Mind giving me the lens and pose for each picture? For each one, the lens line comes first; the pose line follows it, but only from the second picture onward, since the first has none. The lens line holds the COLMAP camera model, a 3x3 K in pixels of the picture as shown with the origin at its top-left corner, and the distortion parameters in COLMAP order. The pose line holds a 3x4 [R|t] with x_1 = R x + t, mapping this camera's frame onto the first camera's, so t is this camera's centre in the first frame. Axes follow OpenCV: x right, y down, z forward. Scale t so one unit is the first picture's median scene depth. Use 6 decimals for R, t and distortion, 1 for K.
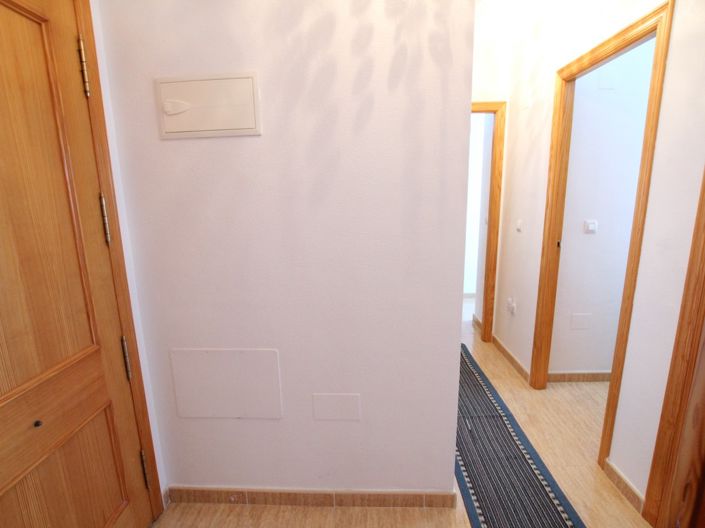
lens RADIAL K [[325.3, 0, 352.6], [0, 325.3, 259.8], [0, 0, 1]] dist [-0.030769, 0.002461]
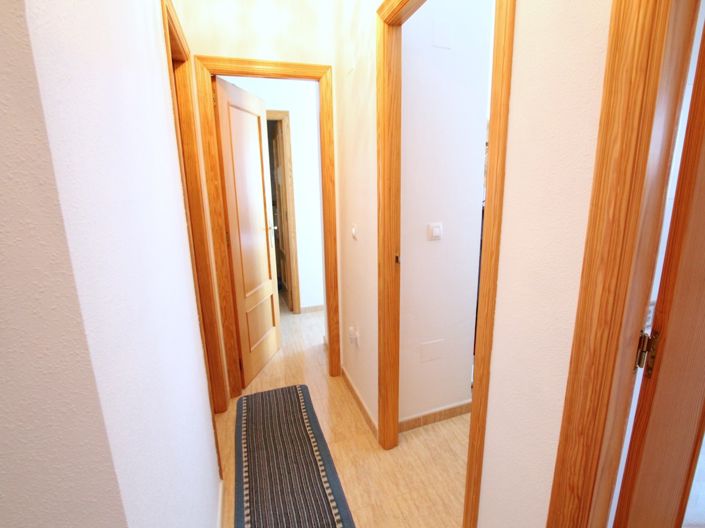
lens RADIAL K [[325.3, 0, 352.3], [0, 325.3, 262.0], [0, 0, 1]] dist [-0.030769, 0.002461]
pose [[0.937447, -0.079173, 0.339004, 0.276306], [0.070105, 0.996780, 0.038931, -0.072792], [-0.340995, -0.012730, 0.939979, 0.319254]]
